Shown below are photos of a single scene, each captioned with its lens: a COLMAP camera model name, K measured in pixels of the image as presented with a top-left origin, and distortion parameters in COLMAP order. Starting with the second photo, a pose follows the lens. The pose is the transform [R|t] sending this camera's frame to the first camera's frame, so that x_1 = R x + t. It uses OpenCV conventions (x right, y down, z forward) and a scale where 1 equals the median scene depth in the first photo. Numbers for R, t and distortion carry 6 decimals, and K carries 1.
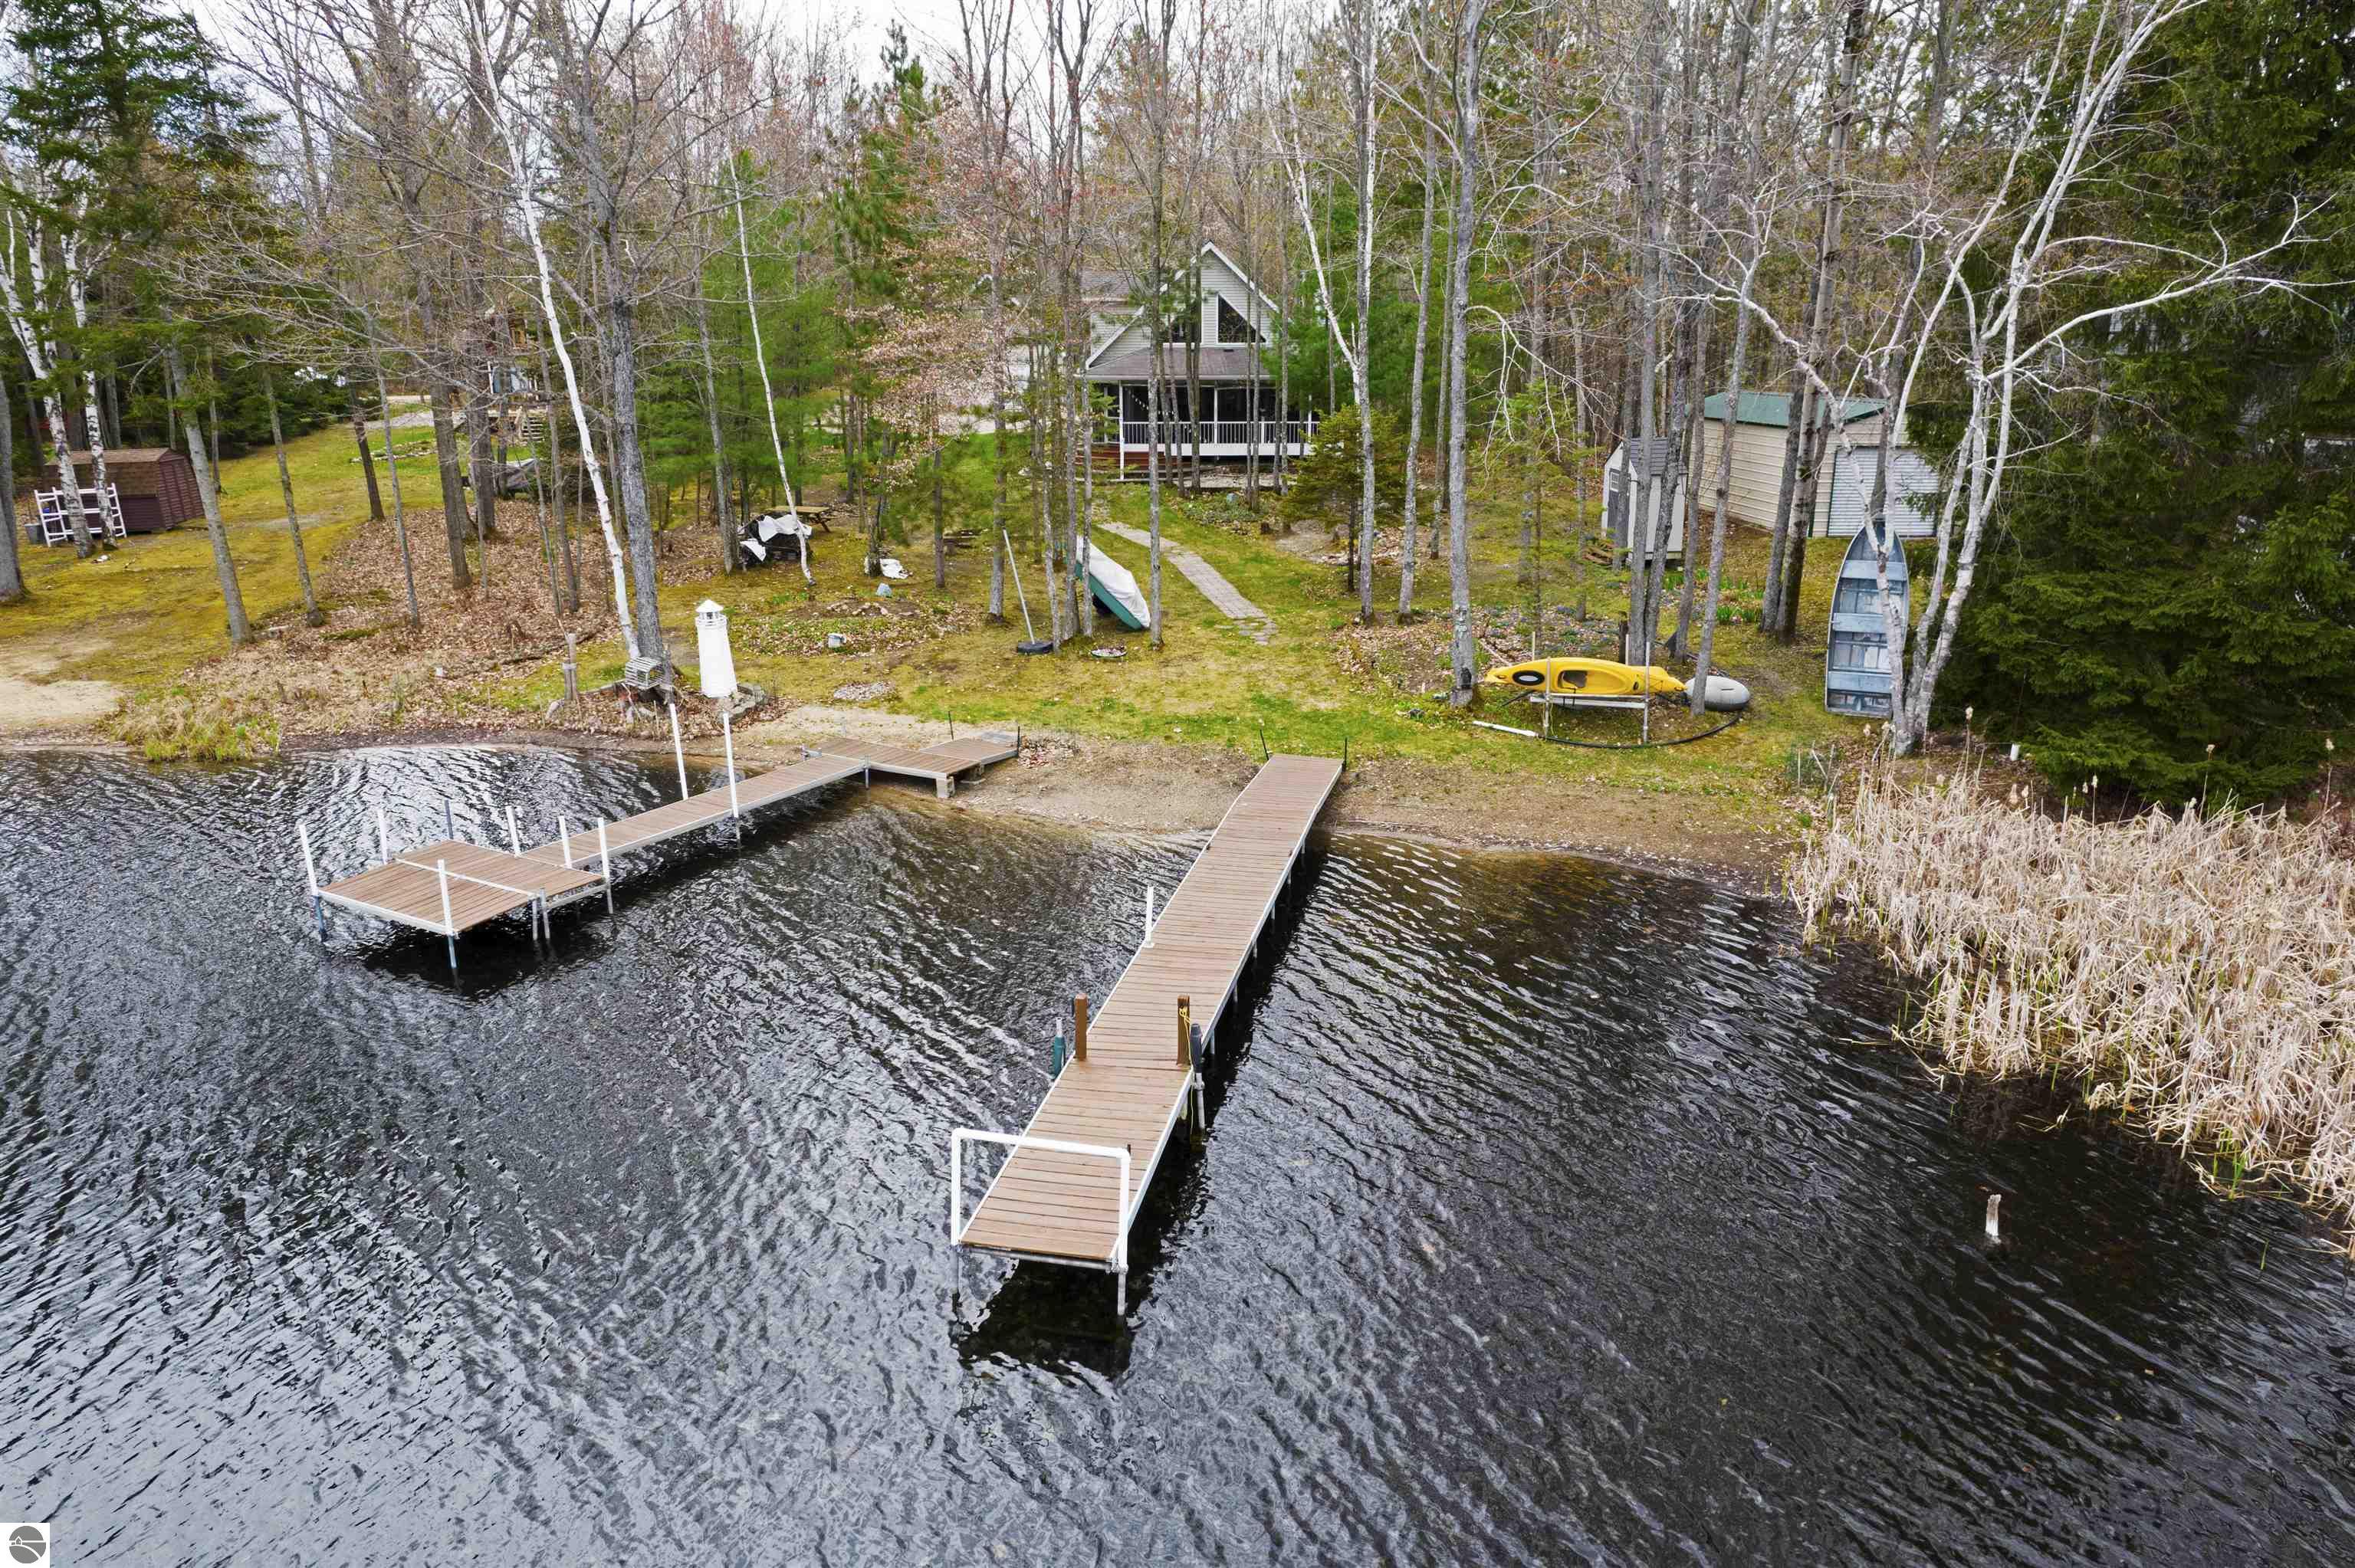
lens RADIAL K [[1482.3, 0, 1173.9], [0, 1482.3, 779.9], [0, 0, 1]] dist [-0.029843, 0.010812]
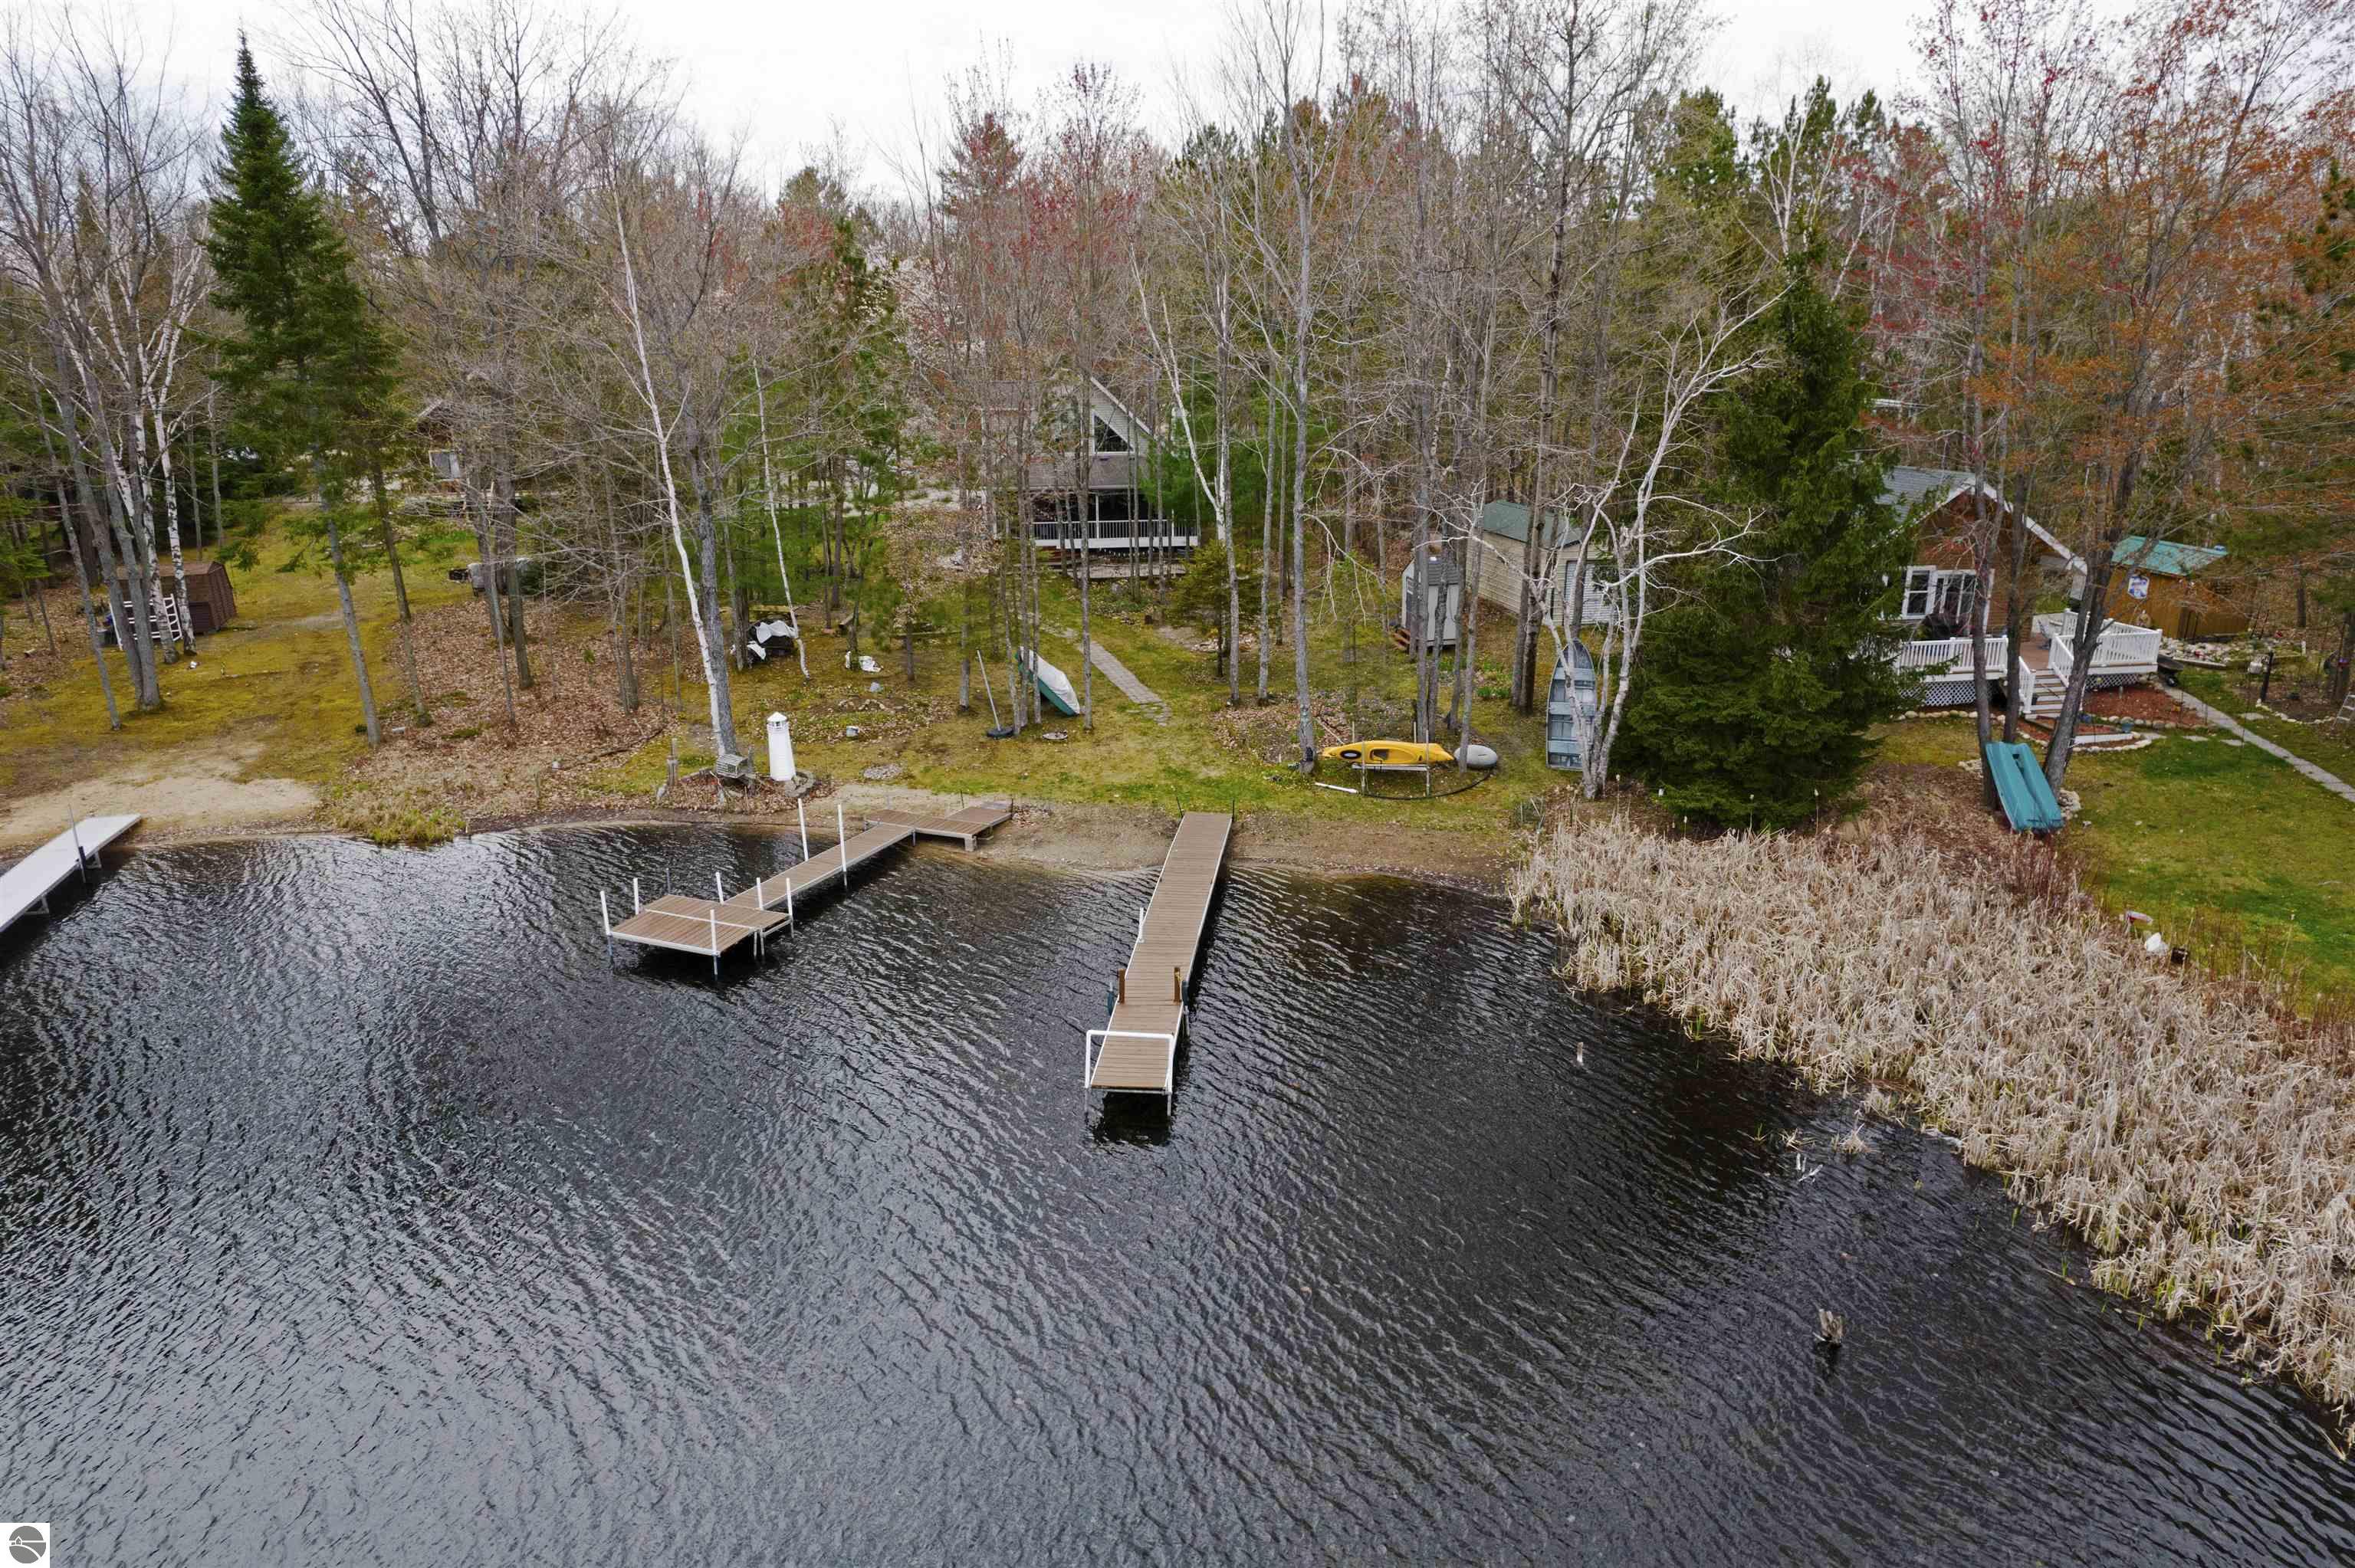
lens RADIAL K [[1482.3, 0, 1180.3], [0, 1482.3, 788.3], [0, 0, 1]] dist [-0.029843, 0.010812]
pose [[0.992809, -0.033247, 0.114999, -0.100250], [0.032658, 0.999442, 0.007000, -0.047733], [-0.115168, -0.003194, 0.993341, -0.446855]]
